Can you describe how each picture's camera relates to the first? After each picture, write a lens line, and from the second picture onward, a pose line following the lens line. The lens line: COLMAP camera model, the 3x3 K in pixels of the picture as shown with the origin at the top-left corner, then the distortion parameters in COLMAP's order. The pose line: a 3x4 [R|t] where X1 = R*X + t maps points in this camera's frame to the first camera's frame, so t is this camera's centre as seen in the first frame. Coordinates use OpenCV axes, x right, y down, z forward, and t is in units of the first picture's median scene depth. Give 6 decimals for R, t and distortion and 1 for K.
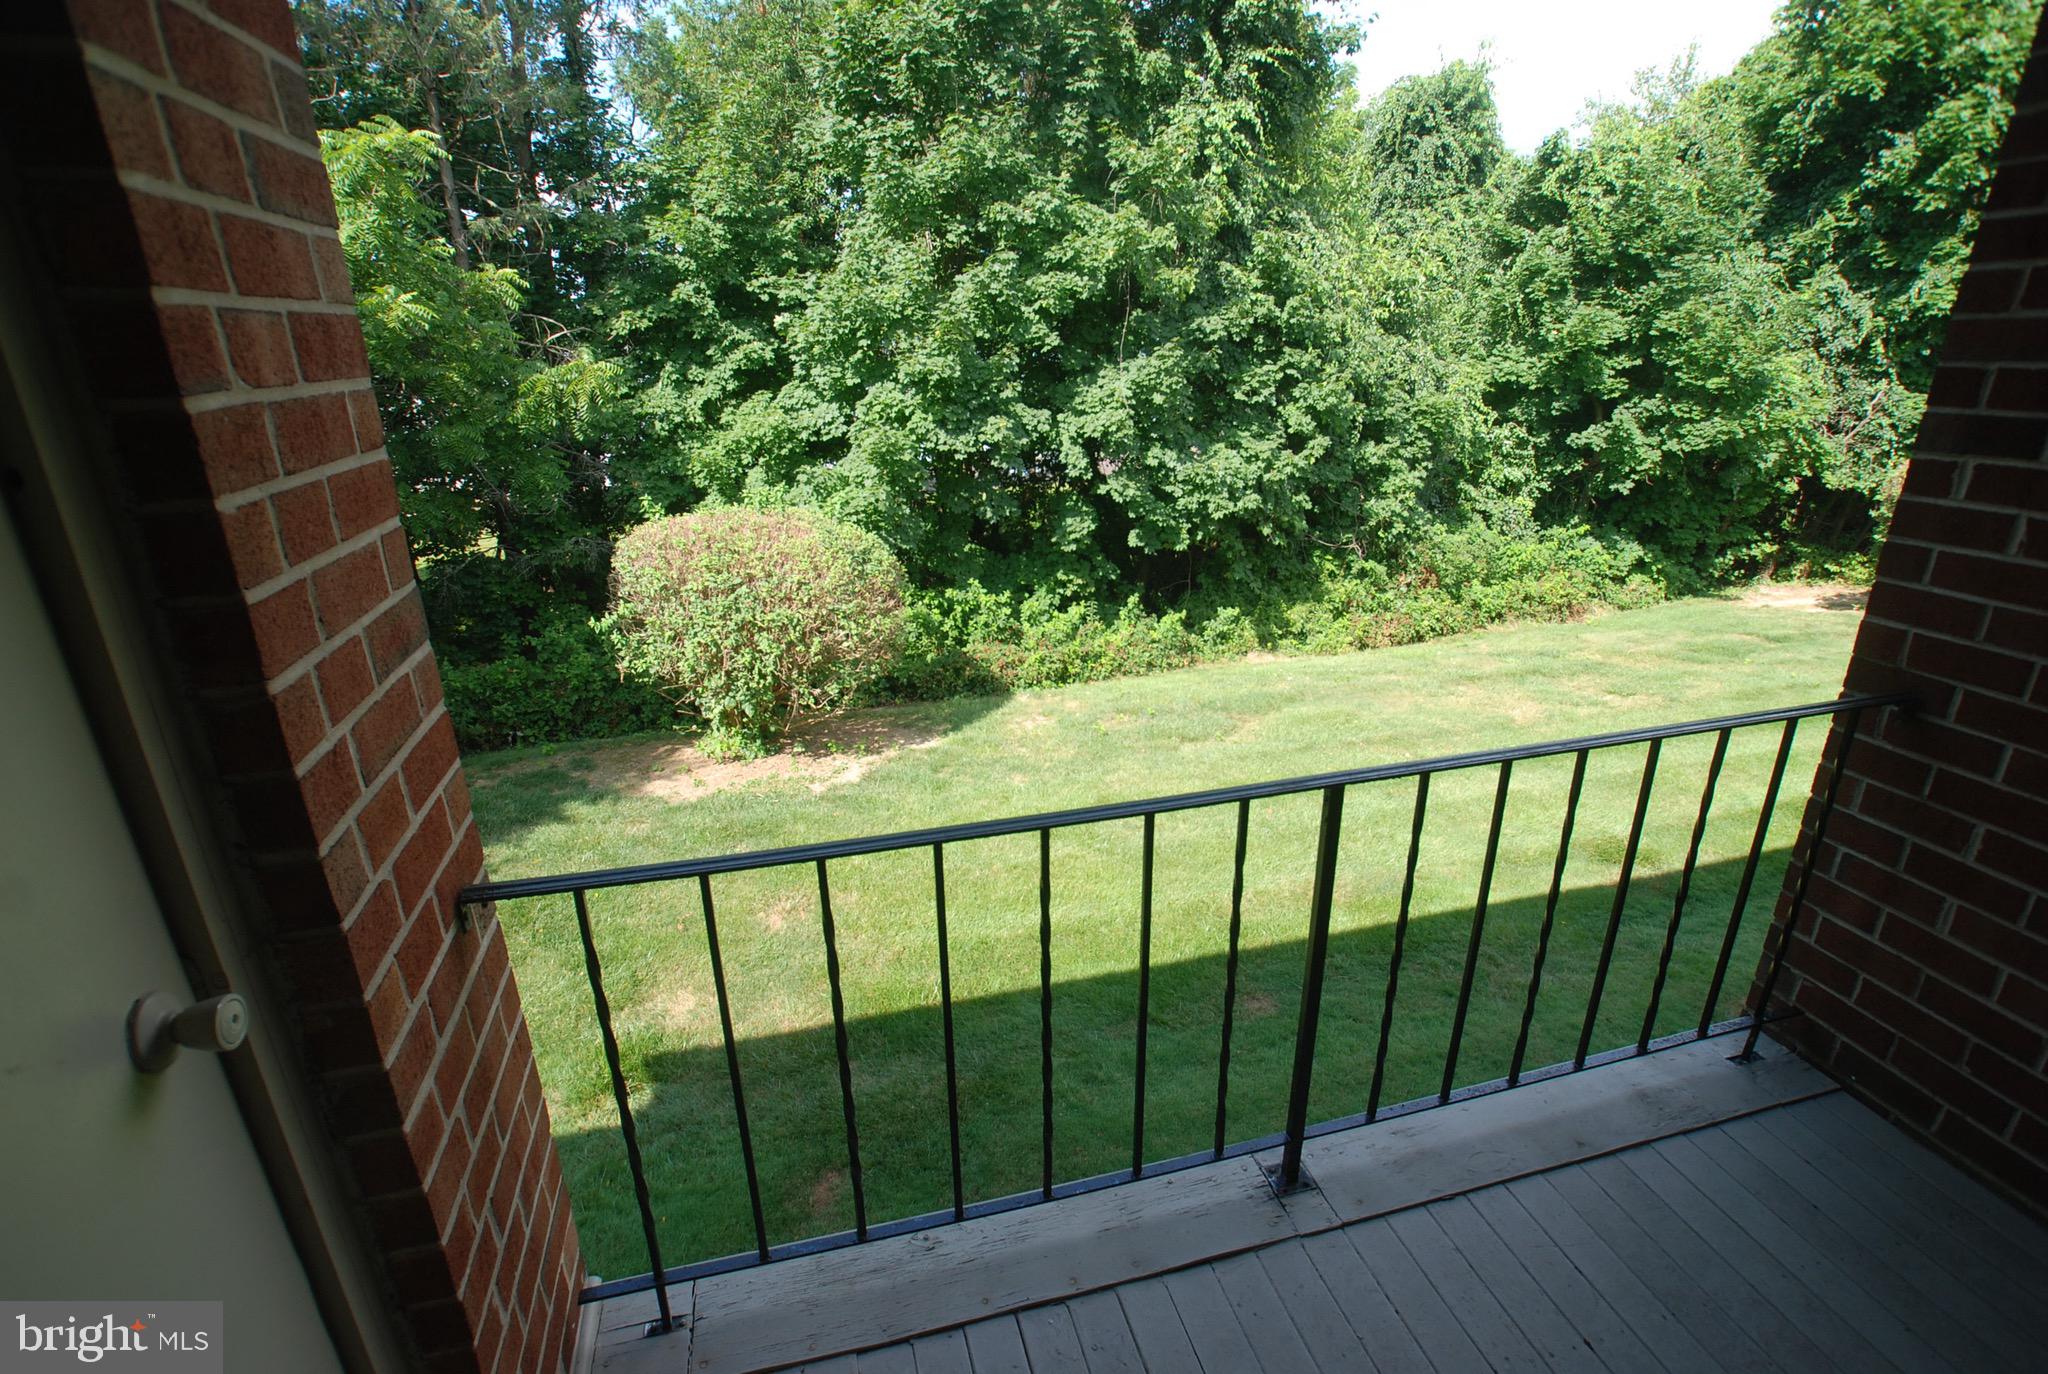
lens RADIAL K [[952.6, 0, 1035.7], [0, 952.6, 687.8], [0, 0, 1]] dist [-0.066082, 0.029872]
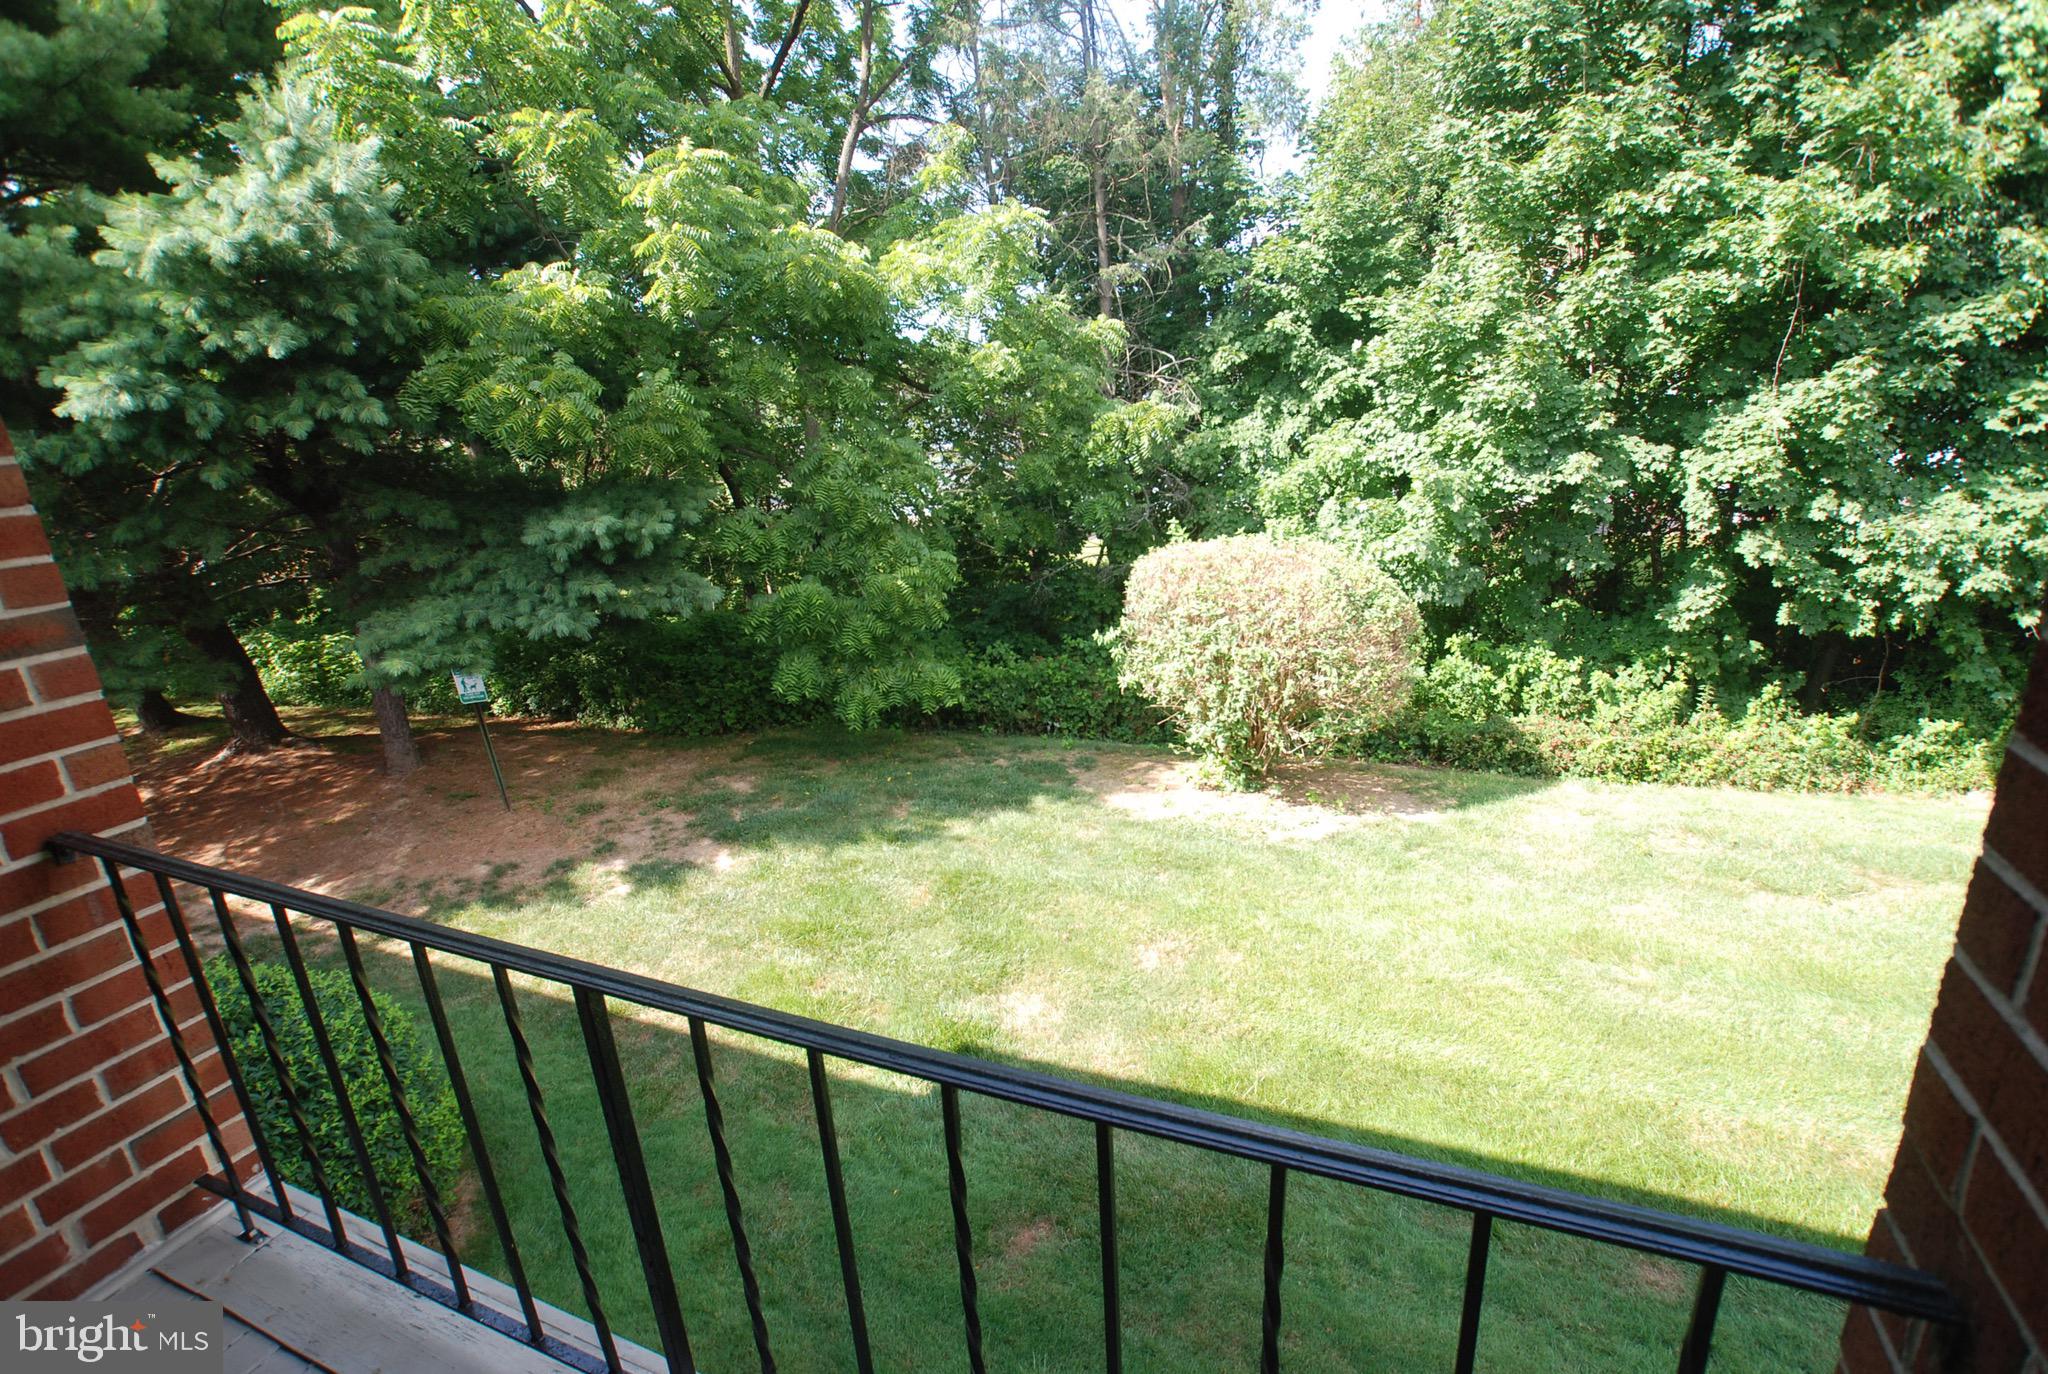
lens RADIAL K [[966.9, 0, 1057.1], [0, 966.9, 698.0], [0, 0, 1]] dist [-0.060869, 0.030390]
pose [[0.797869, 0.155863, -0.582333, 0.096445], [-0.167019, 0.985336, 0.034891, -0.019796], [0.579232, 0.069422, 0.812201, 0.056166]]
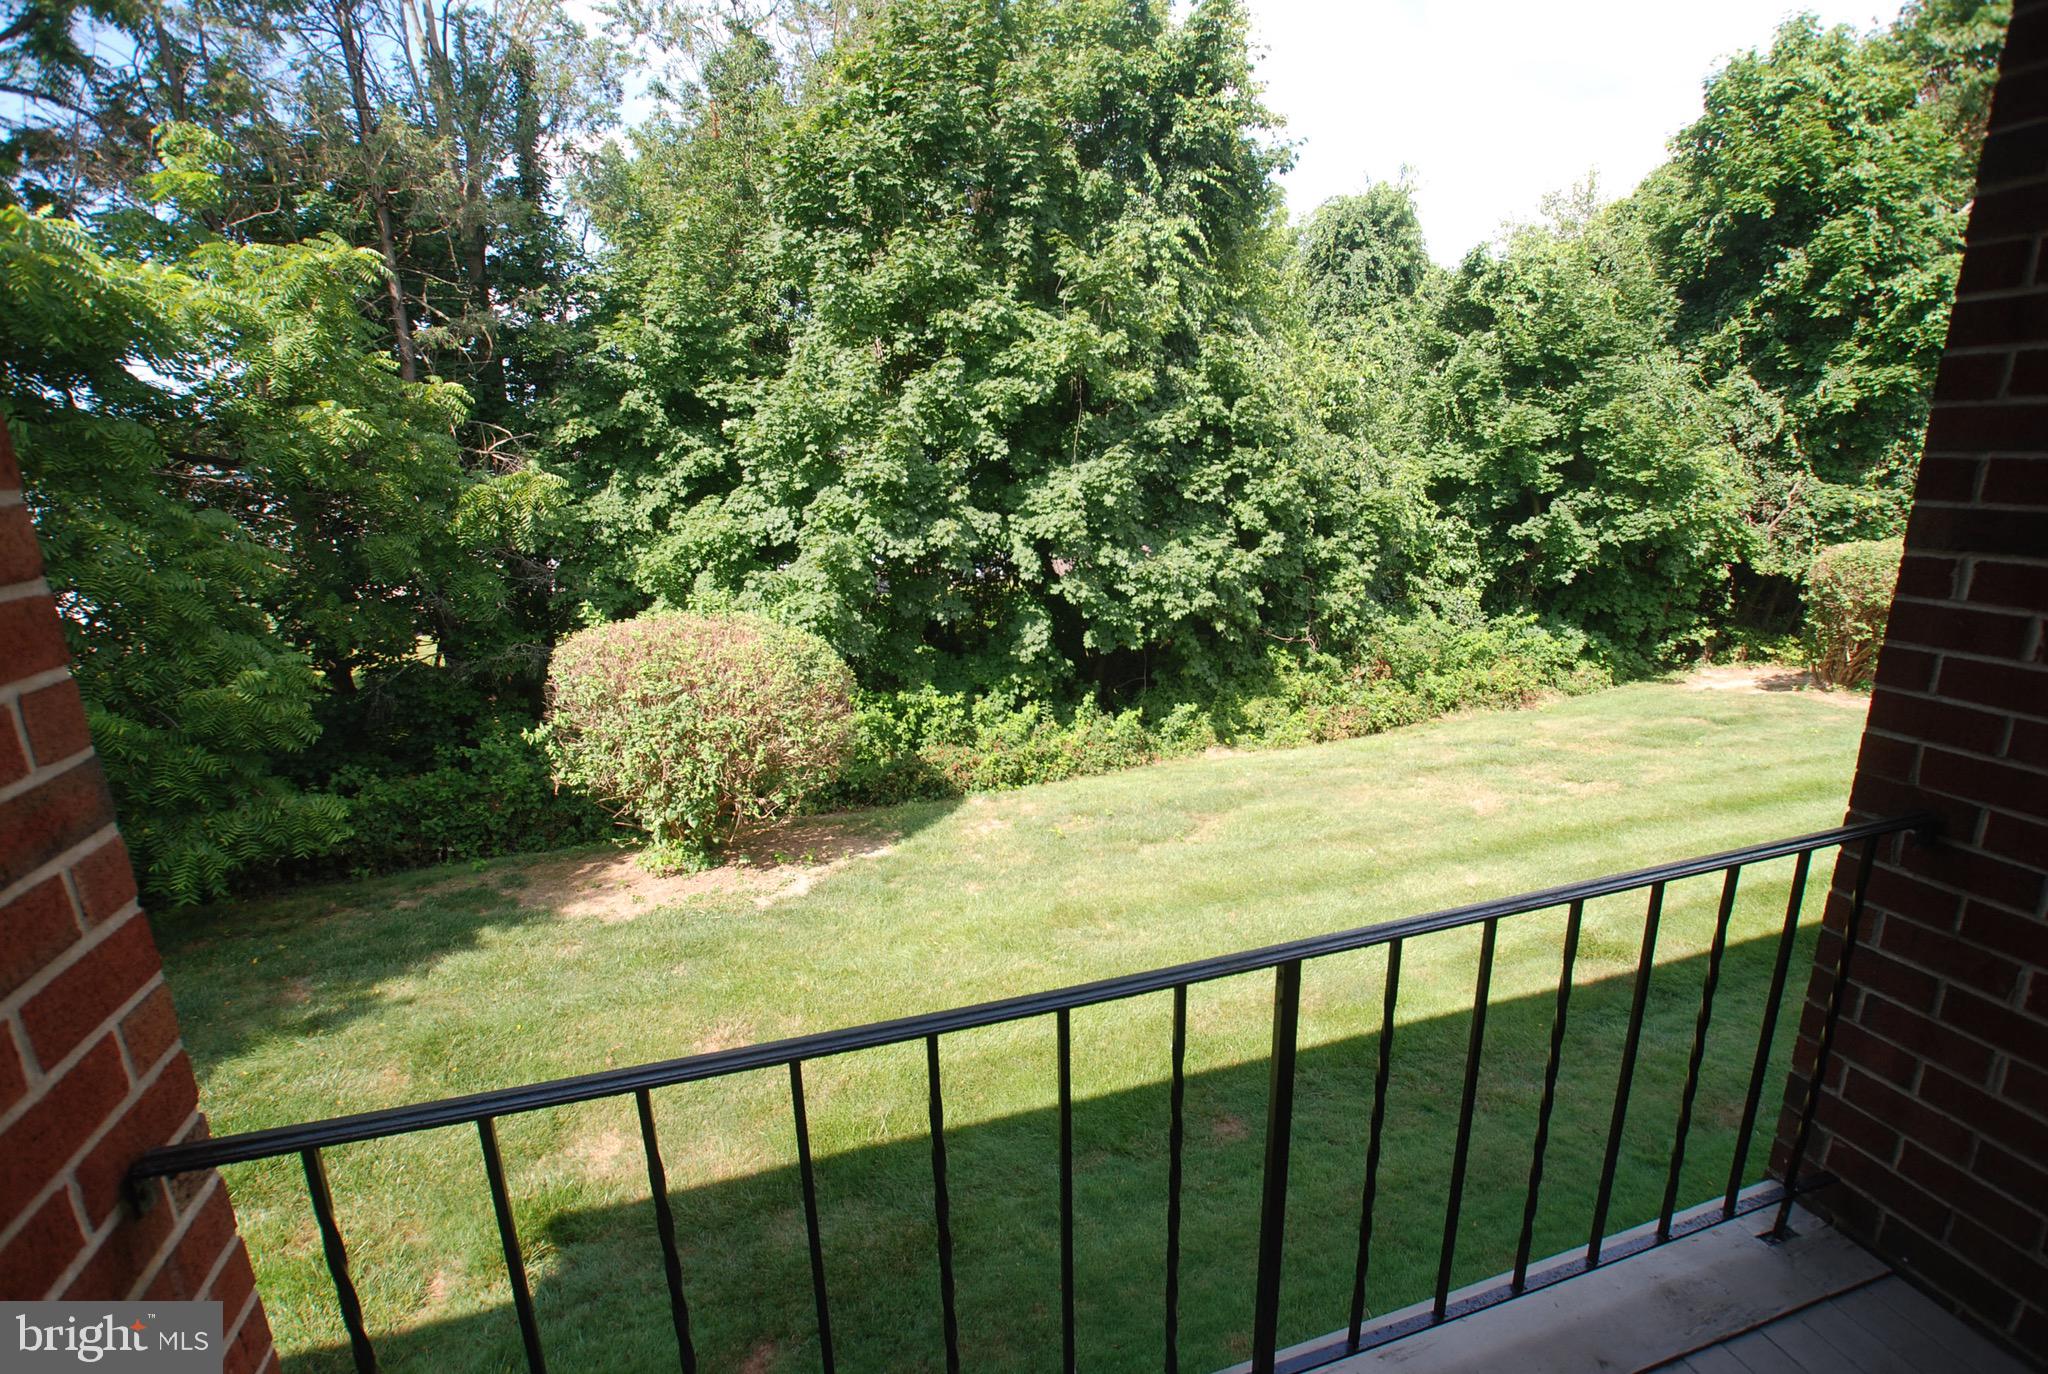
lens RADIAL K [[956.4, 0, 1032.2], [0, 956.4, 693.9], [0, 0, 1]] dist [-0.067892, 0.027766]
pose [[0.999056, -0.018642, 0.039233, 0.005424], [0.022279, 0.995284, -0.094409, -0.005105], [-0.037288, 0.095193, 0.994760, 0.014681]]
